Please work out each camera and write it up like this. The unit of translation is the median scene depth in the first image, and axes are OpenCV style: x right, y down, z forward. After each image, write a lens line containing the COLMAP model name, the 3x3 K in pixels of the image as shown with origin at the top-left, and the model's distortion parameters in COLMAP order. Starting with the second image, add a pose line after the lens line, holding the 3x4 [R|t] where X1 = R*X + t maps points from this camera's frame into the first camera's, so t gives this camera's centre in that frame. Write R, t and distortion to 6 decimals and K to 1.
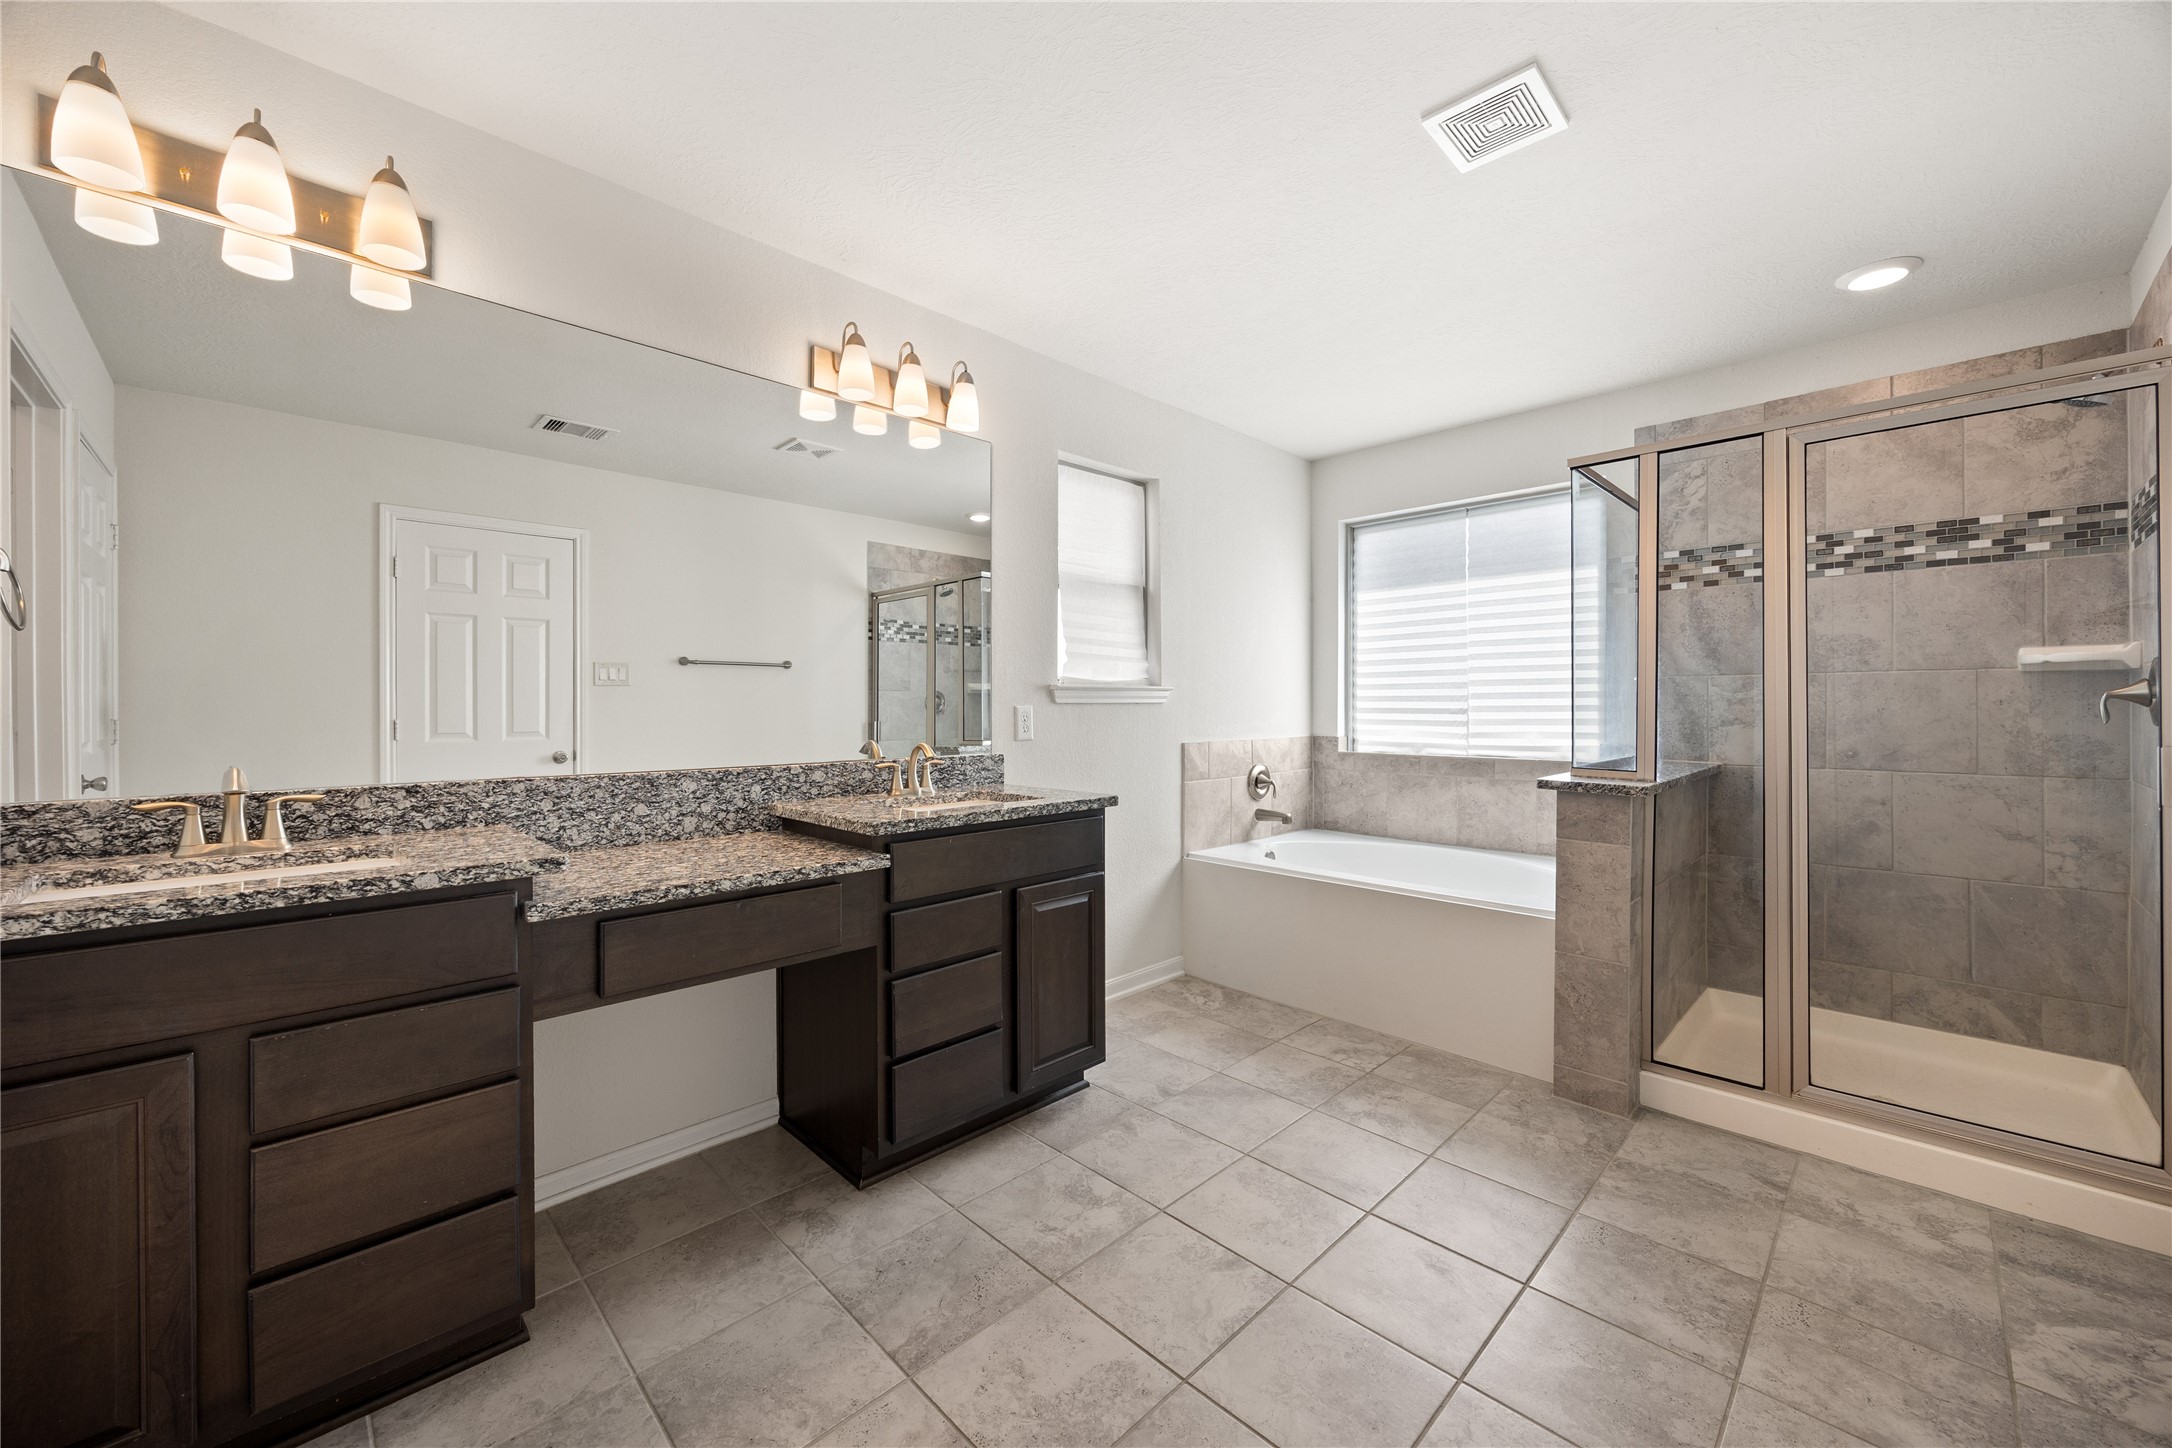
lens RADIAL K [[831.6, 0, 1090.4], [0, 831.6, 714.2], [0, 0, 1]] dist [-0.002206, -0.000242]
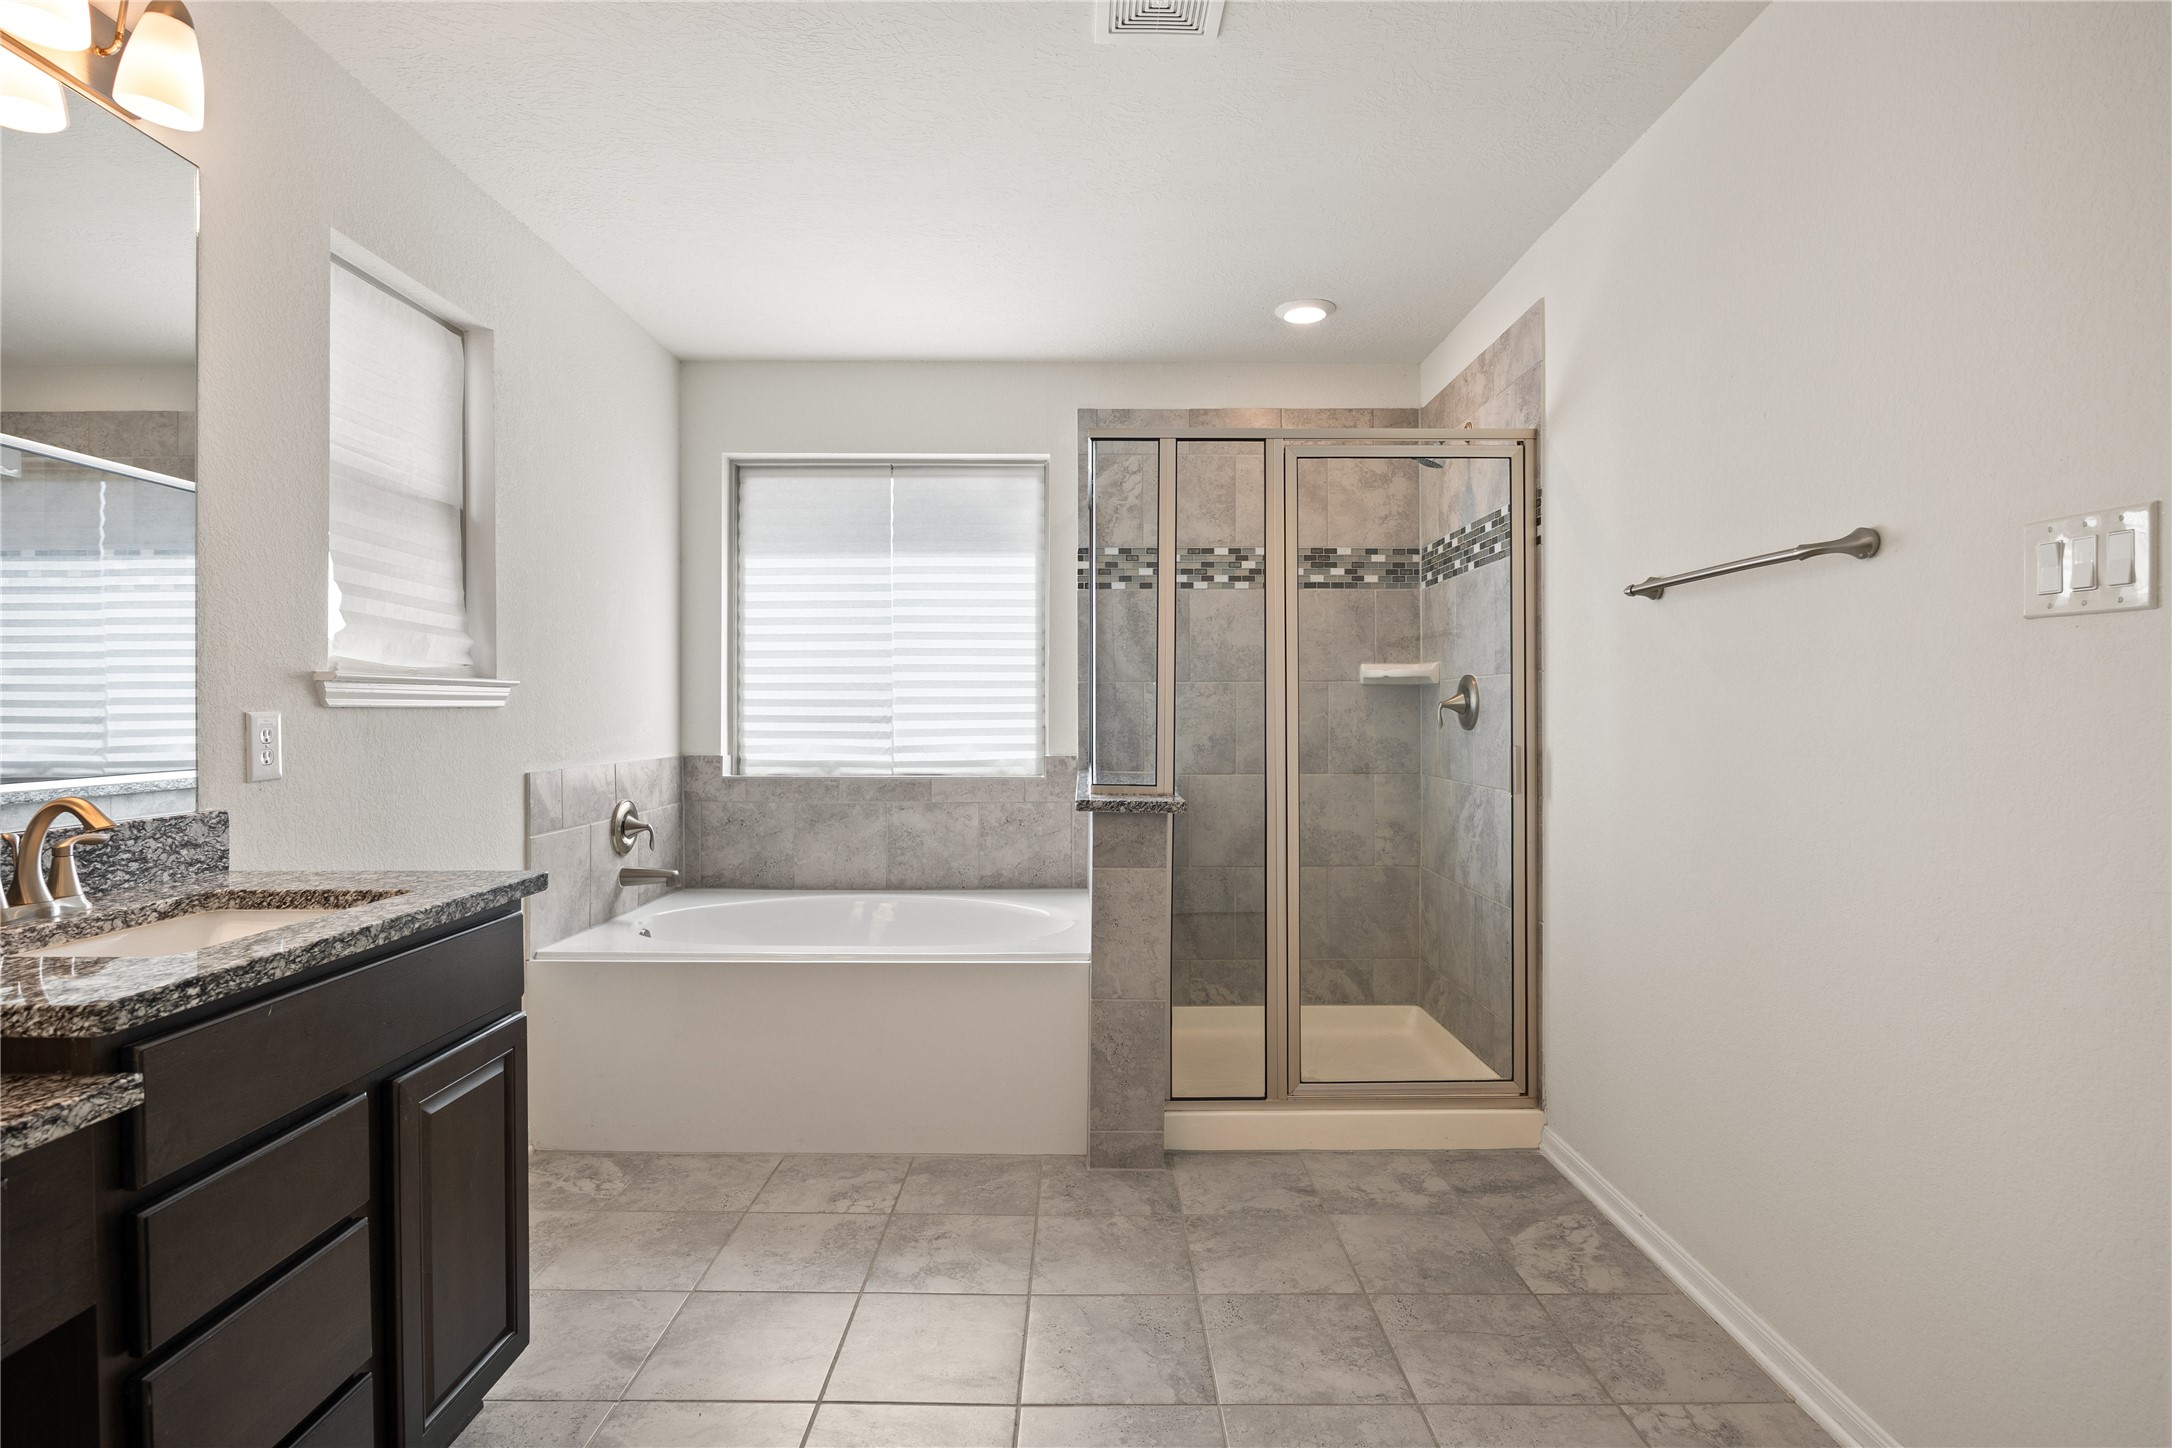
lens RADIAL K [[1061.3, 0, 1086.0], [0, 1061.3, 724.0], [0, 0, 1]] dist [-0.012562, -0.000509]
pose [[0.701160, -0.005895, 0.712980, -0.206710], [0.005066, 0.999982, 0.003287, -0.002439], [-0.712986, 0.001307, 0.701177, 0.222217]]
